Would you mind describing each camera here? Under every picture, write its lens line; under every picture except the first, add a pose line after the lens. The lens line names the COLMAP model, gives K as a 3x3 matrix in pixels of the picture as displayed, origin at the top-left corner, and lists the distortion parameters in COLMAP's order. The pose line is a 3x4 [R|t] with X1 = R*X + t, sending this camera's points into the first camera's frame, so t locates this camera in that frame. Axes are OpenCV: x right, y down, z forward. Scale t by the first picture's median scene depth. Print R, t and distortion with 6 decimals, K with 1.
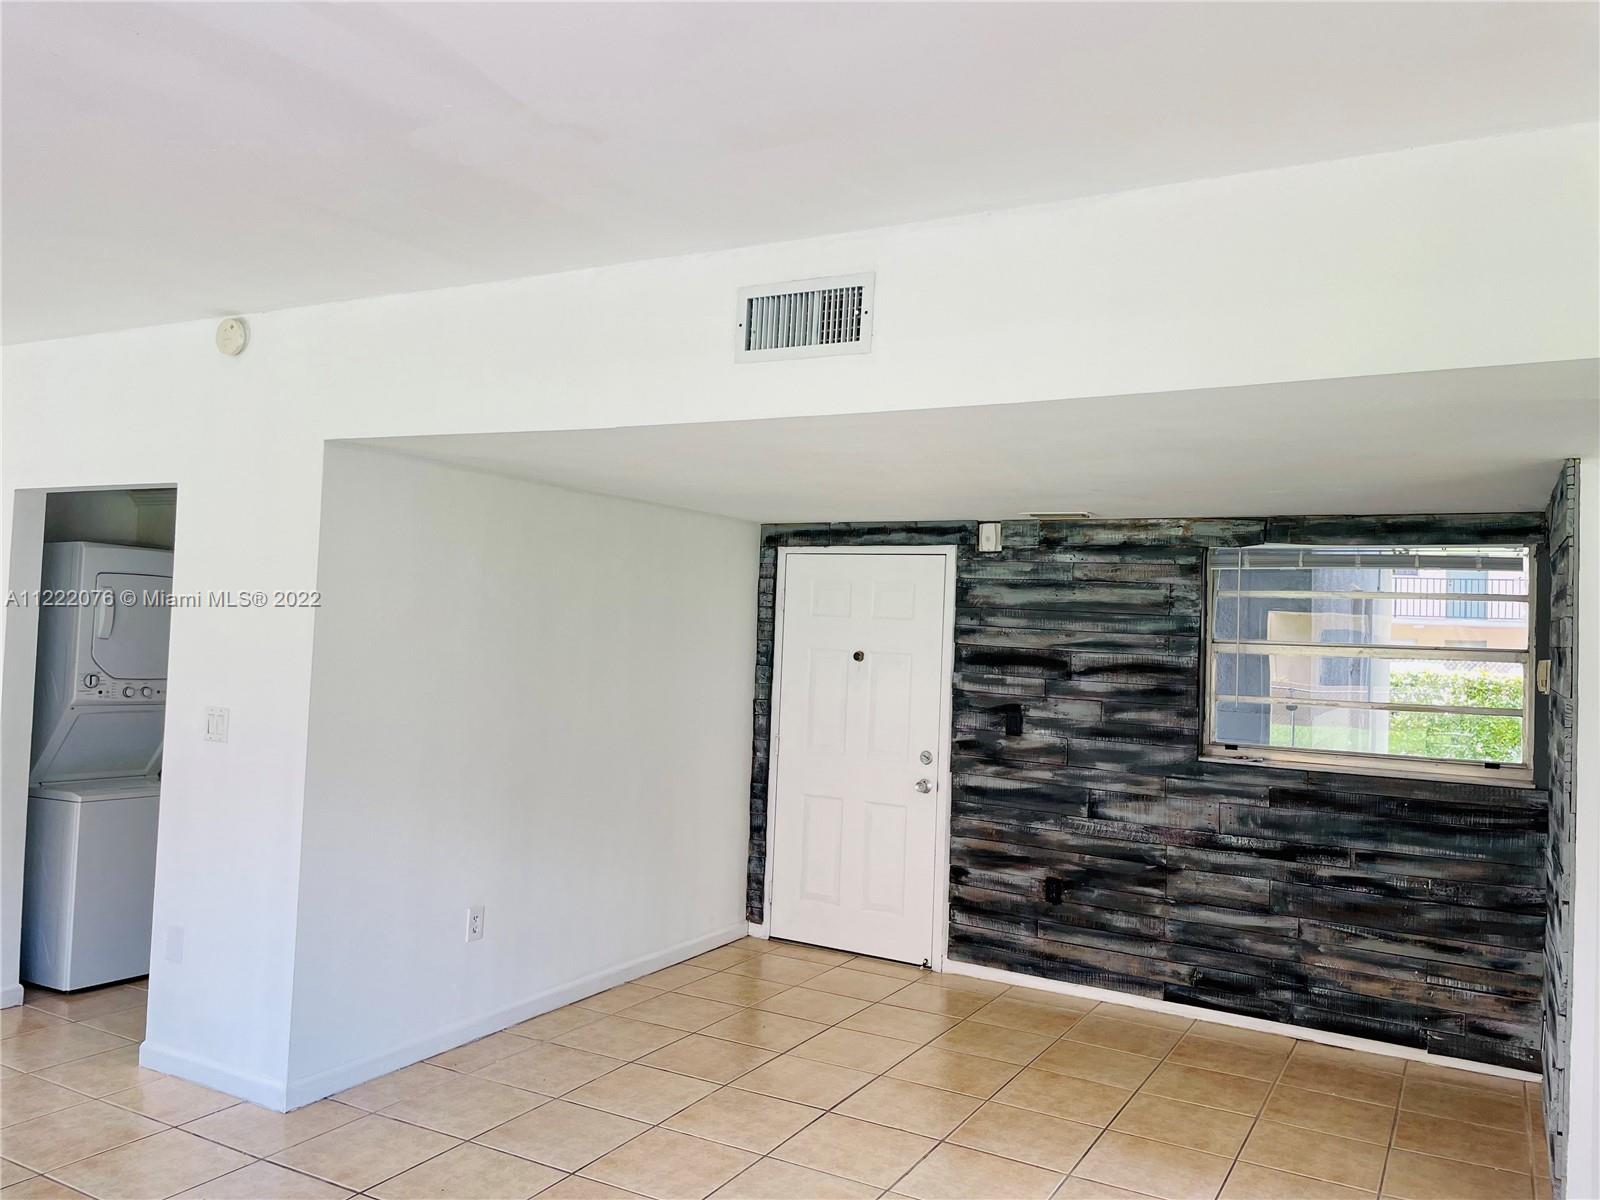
lens RADIAL K [[1202.7, 0, 807.3], [0, 1202.7, 587.7], [0, 0, 1]] dist [0.081014, -0.101535]
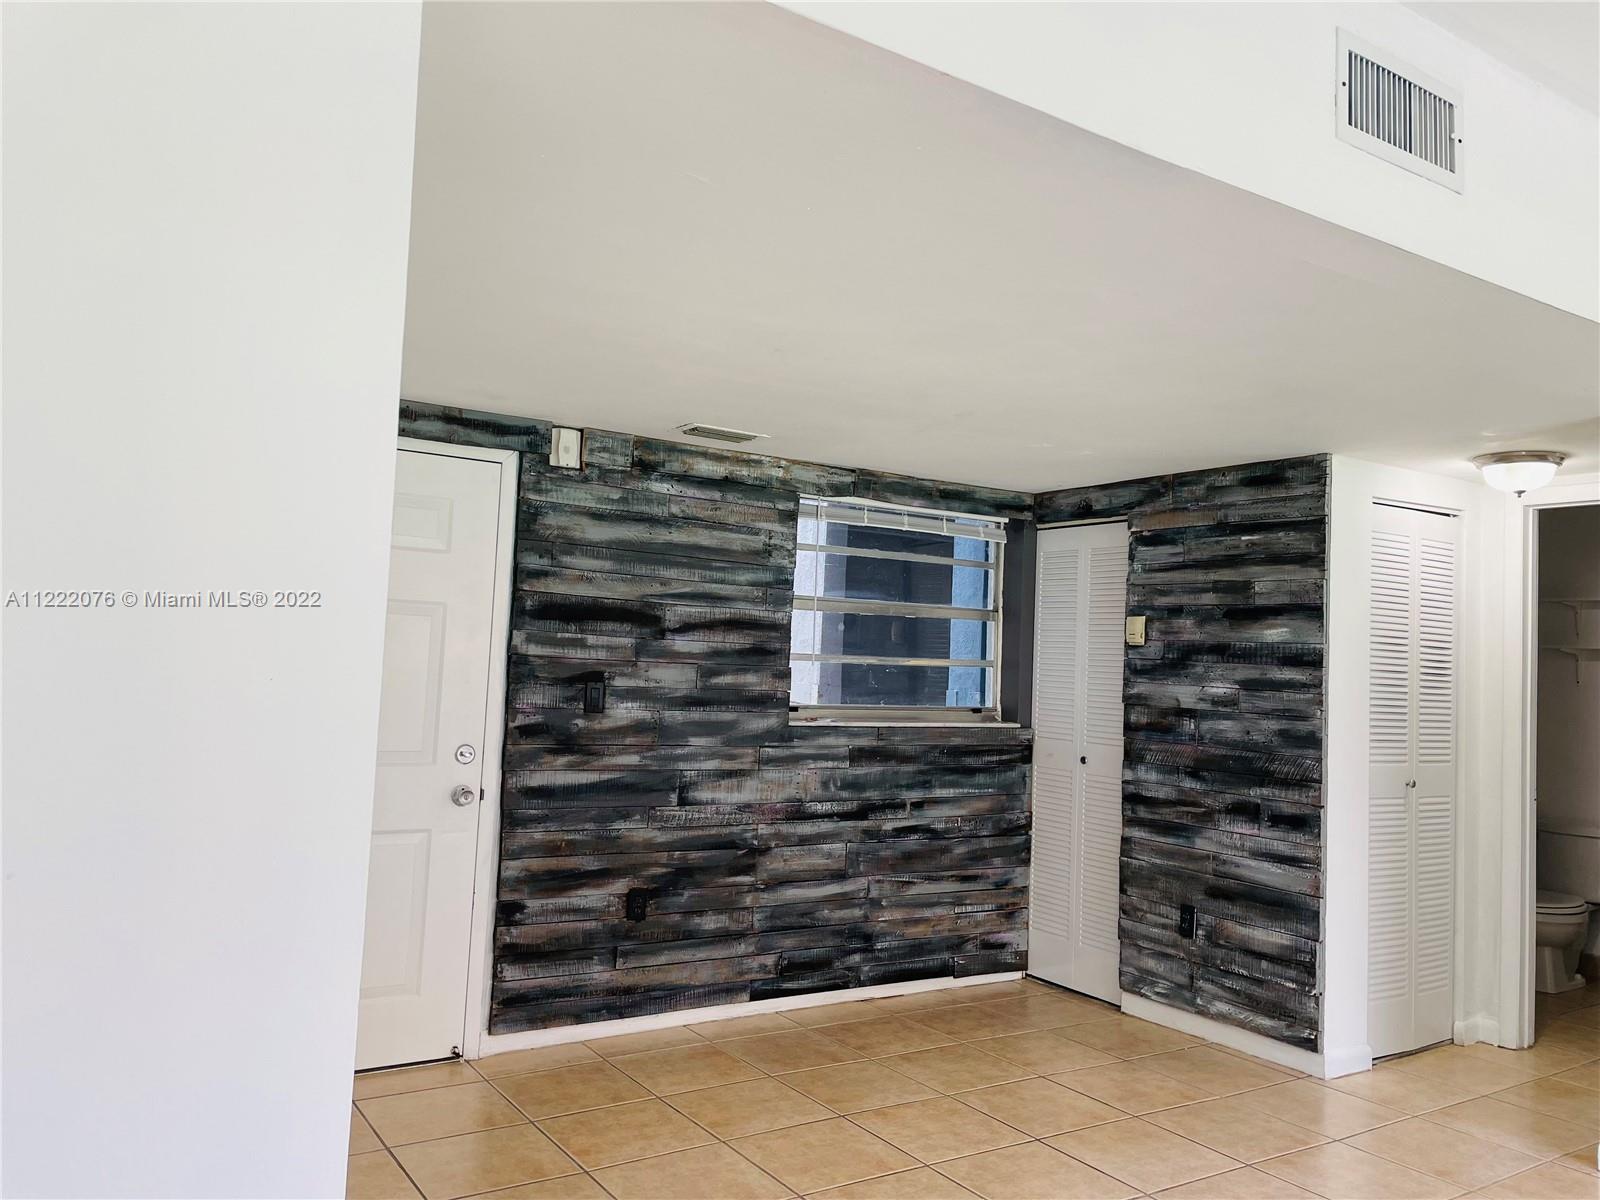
lens RADIAL K [[1202.7, 0, 802.1], [0, 1202.7, 586.6], [0, 0, 1]] dist [0.081014, -0.101535]
pose [[0.474632, 0.038273, 0.879352, -0.478545], [-0.053896, 0.998443, -0.014365, 0.051239], [-0.878533, -0.040576, 0.475956, 0.571555]]
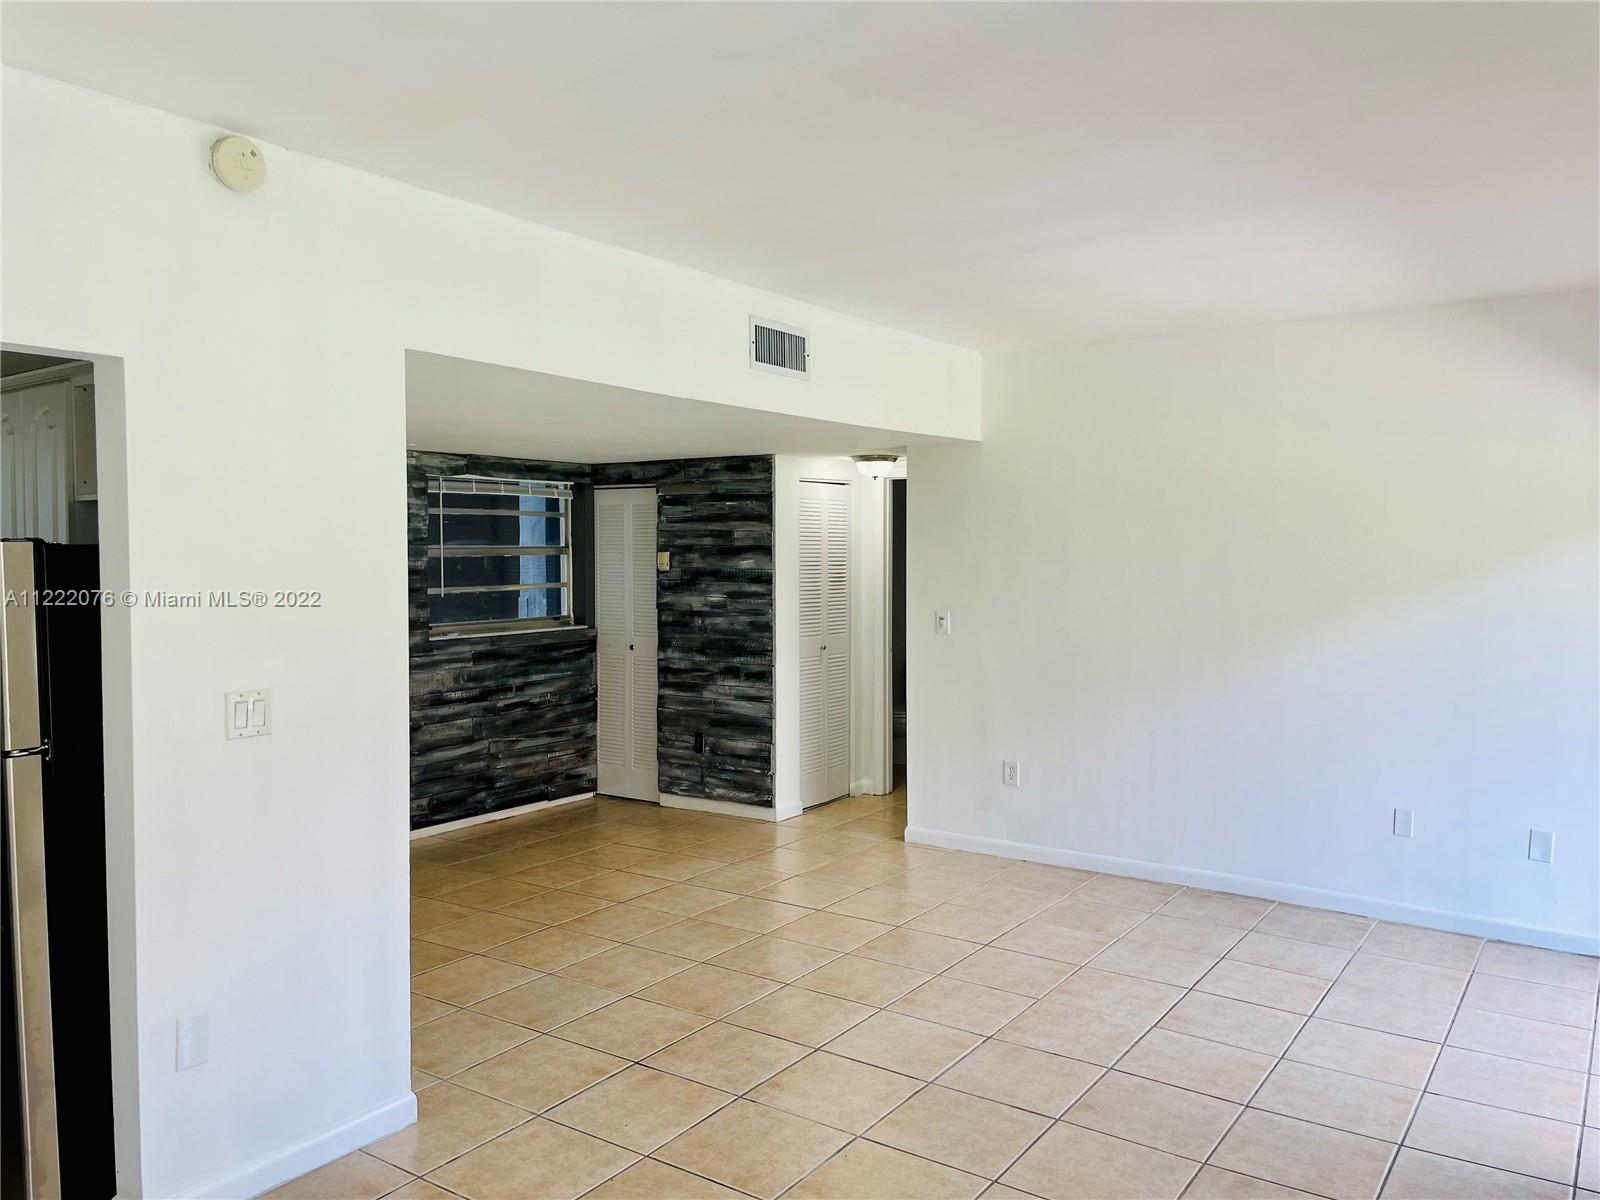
lens RADIAL K [[1202.7, 0, 806.3], [0, 1202.7, 587.8], [0, 0, 1]] dist [0.081014, -0.101535]
pose [[0.099391, -0.069895, 0.992591, -0.926219], [-0.028536, 0.996919, 0.073058, -0.019606], [-0.994639, -0.035586, 0.097091, 0.482629]]
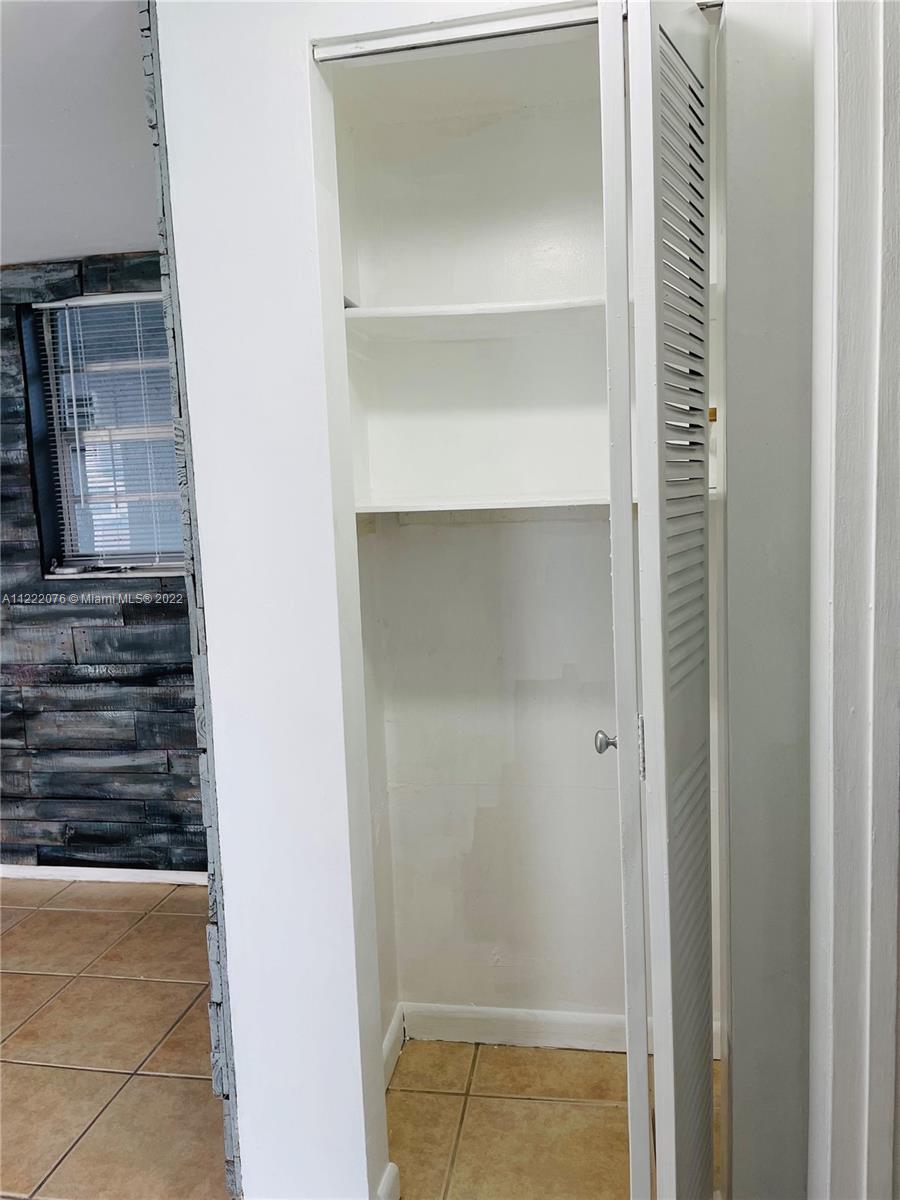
lens RADIAL K [[902.0, 0, 448.6], [0, 902.0, 595.9], [0, 0, 1]] dist [0.081014, -0.101535]
pose [[0.943861, -0.111452, 0.310973, 0.390830], [0.063440, 0.985000, 0.160470, 0.074120], [-0.324193, -0.131734, 0.936774, 0.347881]]
